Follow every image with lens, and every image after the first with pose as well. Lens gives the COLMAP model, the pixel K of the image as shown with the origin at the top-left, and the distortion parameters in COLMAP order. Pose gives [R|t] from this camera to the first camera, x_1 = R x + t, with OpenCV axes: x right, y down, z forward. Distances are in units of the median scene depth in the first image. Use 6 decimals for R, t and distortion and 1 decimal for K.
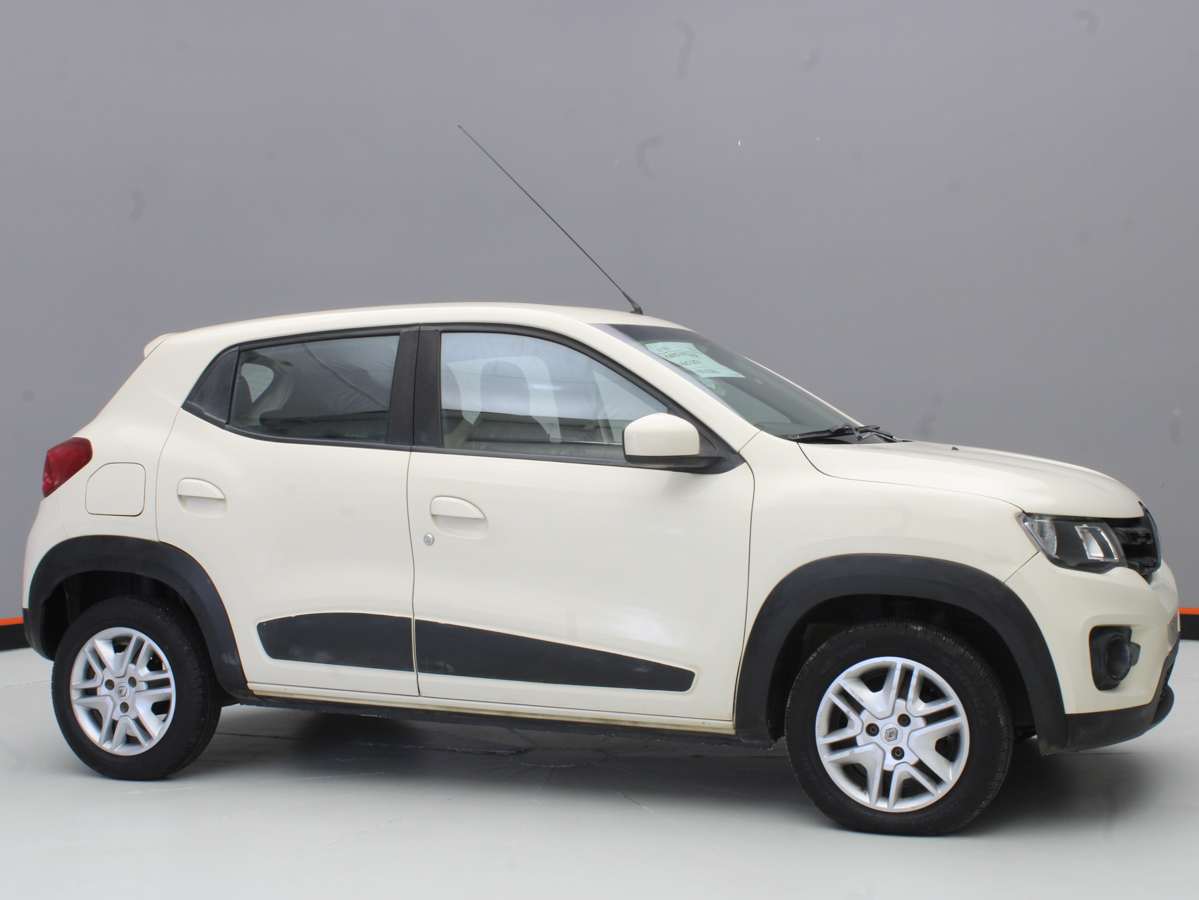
lens RADIAL K [[1745.3, 0, 599.5], [0, 1745.3, 450.0], [0, 0, 1]] dist [-0.083252, 0.140924]
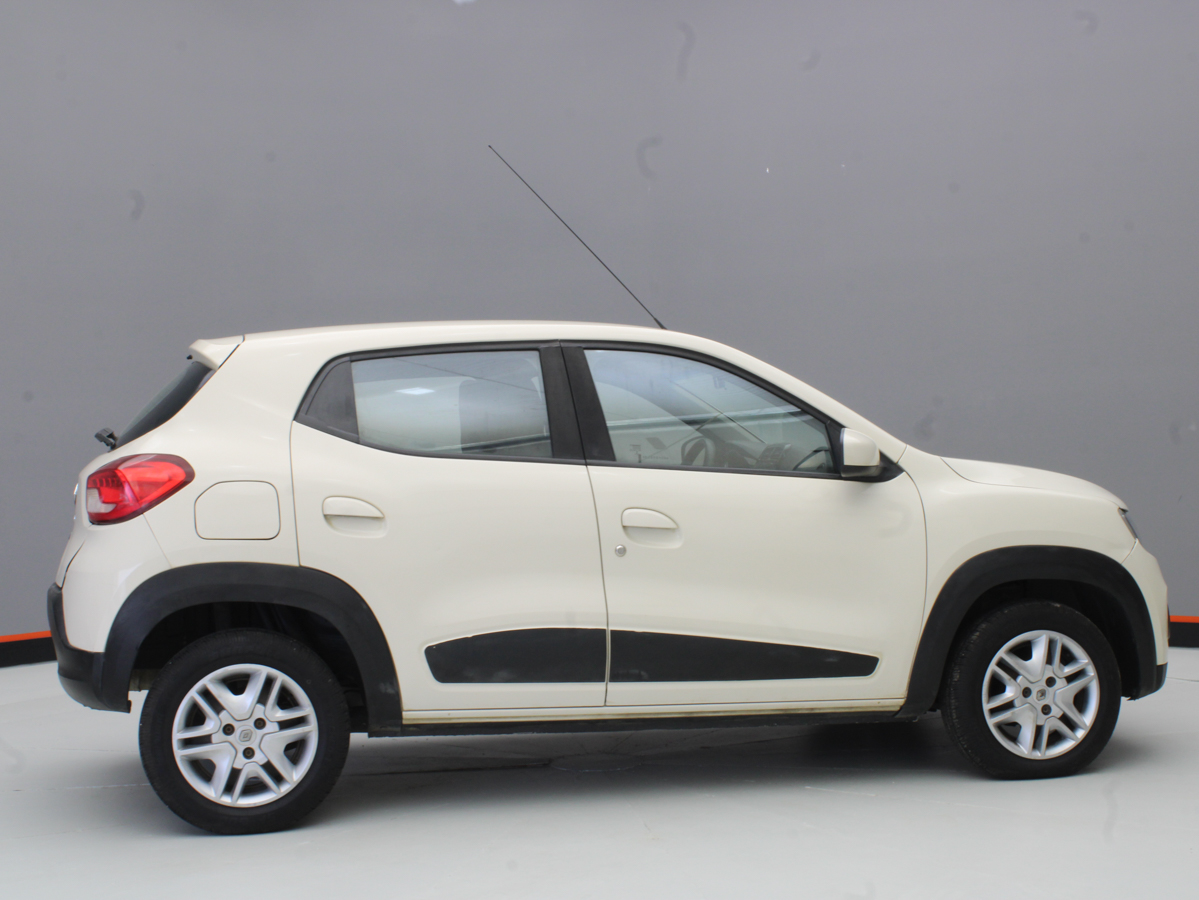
lens RADIAL K [[1522.2, 0, 599.5], [0, 1522.2, 450.0], [0, 0, 1]] dist [-0.060296, -0.013030]
pose [[0.831203, 0.000361, 0.555968, -0.580249], [0.010709, 0.999804, -0.016660, 0.006739], [-0.555865, 0.019802, 0.831036, 0.254146]]
